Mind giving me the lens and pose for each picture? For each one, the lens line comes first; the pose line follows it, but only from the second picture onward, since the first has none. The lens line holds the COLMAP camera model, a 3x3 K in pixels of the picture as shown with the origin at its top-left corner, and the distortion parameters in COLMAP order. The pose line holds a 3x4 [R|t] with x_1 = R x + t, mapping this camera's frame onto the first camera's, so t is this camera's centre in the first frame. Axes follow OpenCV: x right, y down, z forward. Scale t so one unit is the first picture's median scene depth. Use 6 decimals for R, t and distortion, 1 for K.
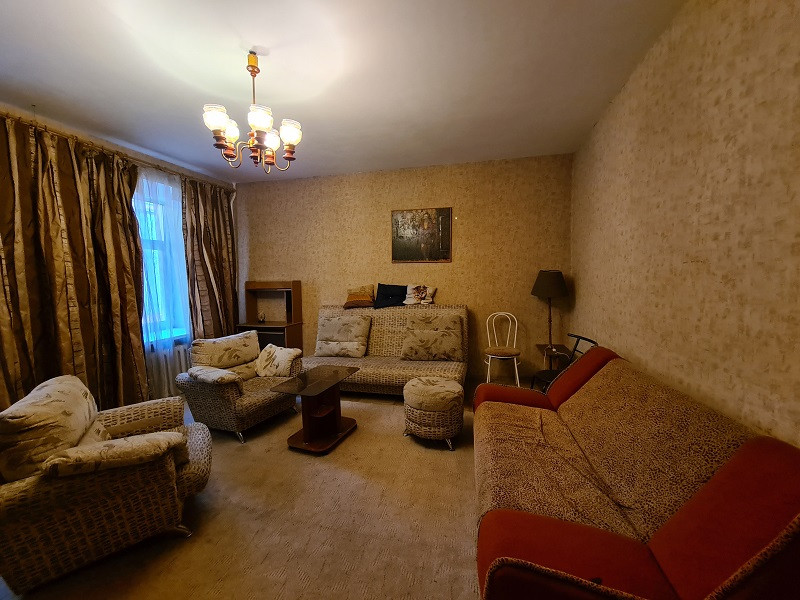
lens RADIAL K [[322.0, 0, 399.7], [0, 322.0, 302.1], [0, 0, 1]] dist [-0.000320, -0.000020]
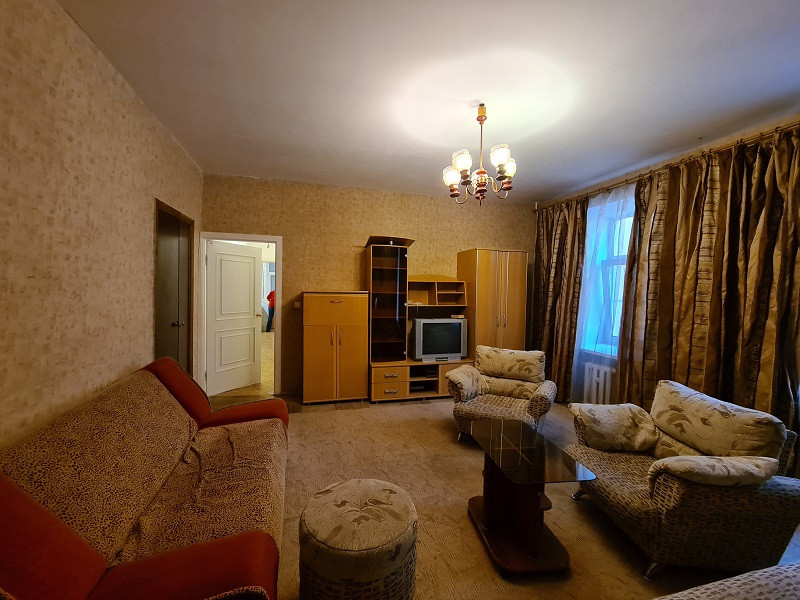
lens RADIAL K [[322.0, 0, 400.5], [0, 322.0, 297.5], [0, 0, 1]] dist [-0.000320, -0.000020]
pose [[-0.871621, 0.009630, -0.490085, 0.491302], [-0.047410, 0.993463, 0.103840, -0.218910], [0.487882, 0.113744, -0.865467, 2.372750]]
